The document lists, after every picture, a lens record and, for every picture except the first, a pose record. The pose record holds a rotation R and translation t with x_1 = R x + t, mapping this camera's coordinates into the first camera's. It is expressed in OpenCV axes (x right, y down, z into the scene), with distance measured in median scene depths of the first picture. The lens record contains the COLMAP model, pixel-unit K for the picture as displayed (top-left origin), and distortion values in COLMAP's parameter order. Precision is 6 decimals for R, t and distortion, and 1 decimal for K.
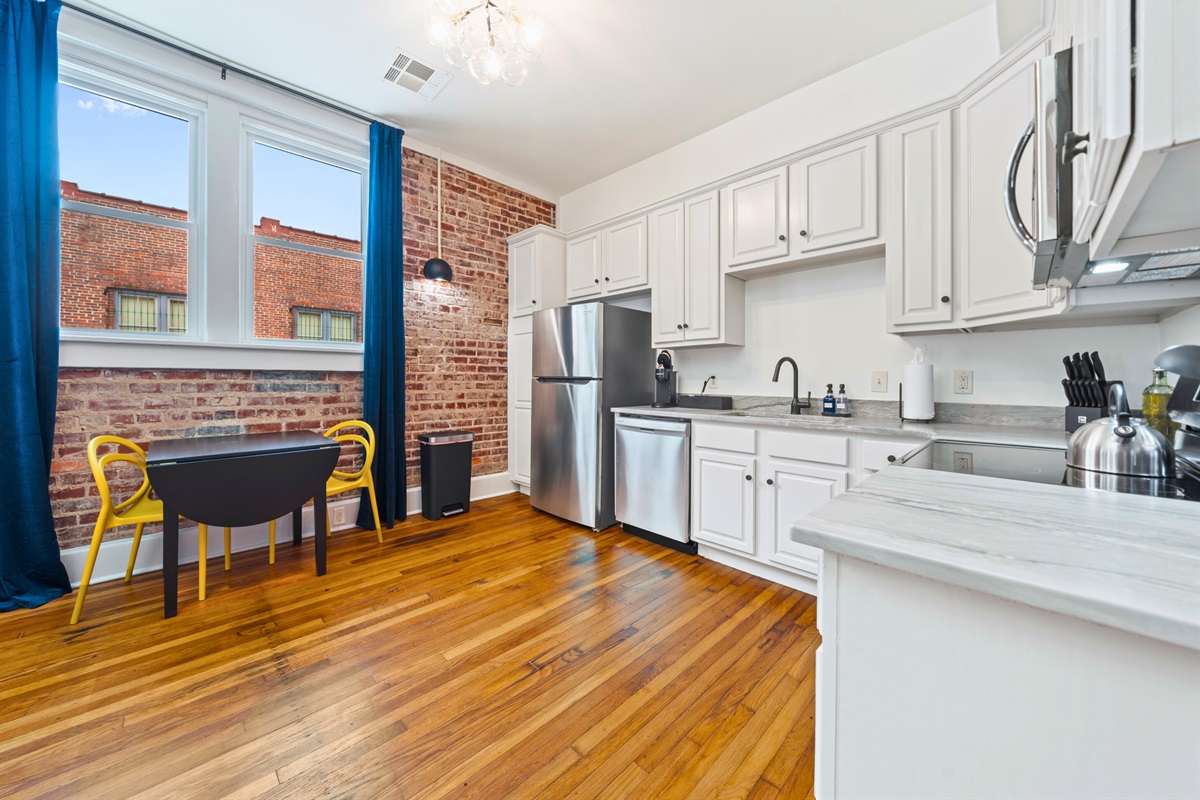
lens RADIAL K [[435.4, 0, 590.5], [0, 435.4, 378.8], [0, 0, 1]] dist [-0.004712, 0.000288]
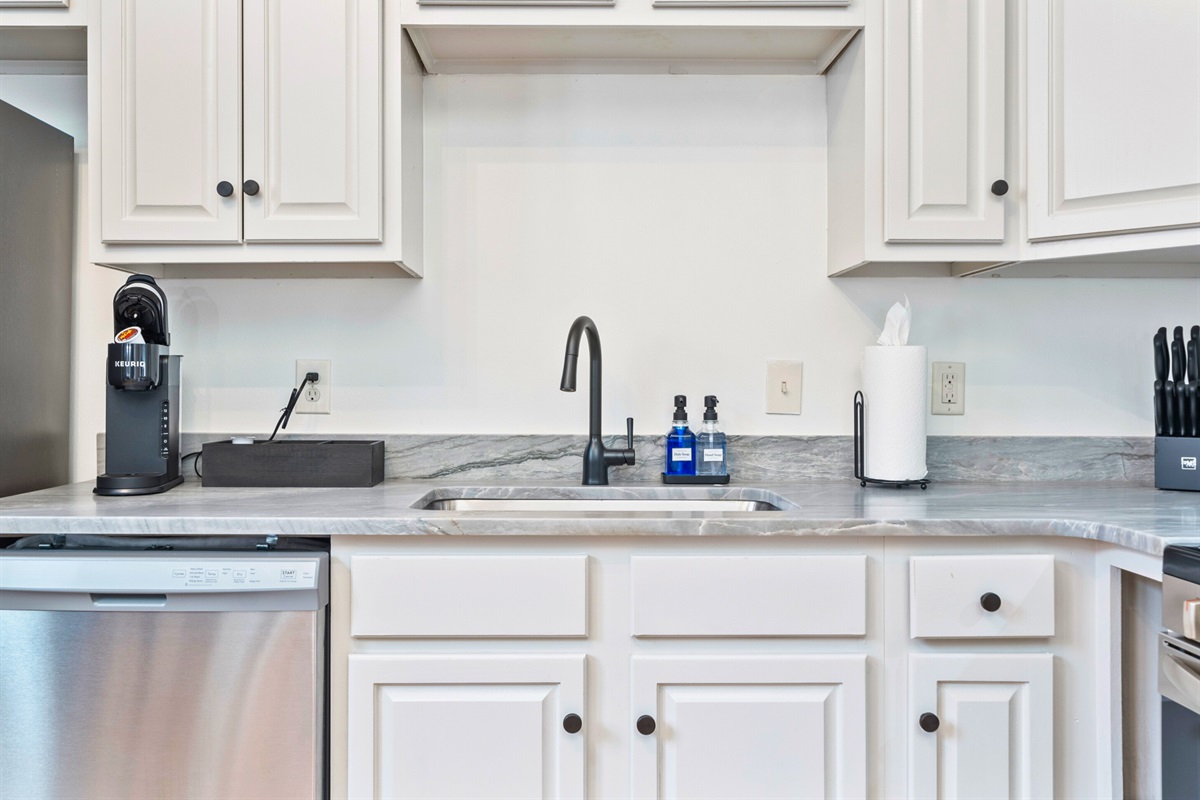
lens RADIAL K [[974.9, 0, 605.3], [0, 974.9, 376.6], [0, 0, 1]] dist [-0.005396, -0.001544]
pose [[0.683514, -0.000034, 0.729937, -0.081932], [0.002197, 0.999996, -0.002011, -0.002113], [-0.729934, 0.002978, 0.683511, 0.463367]]
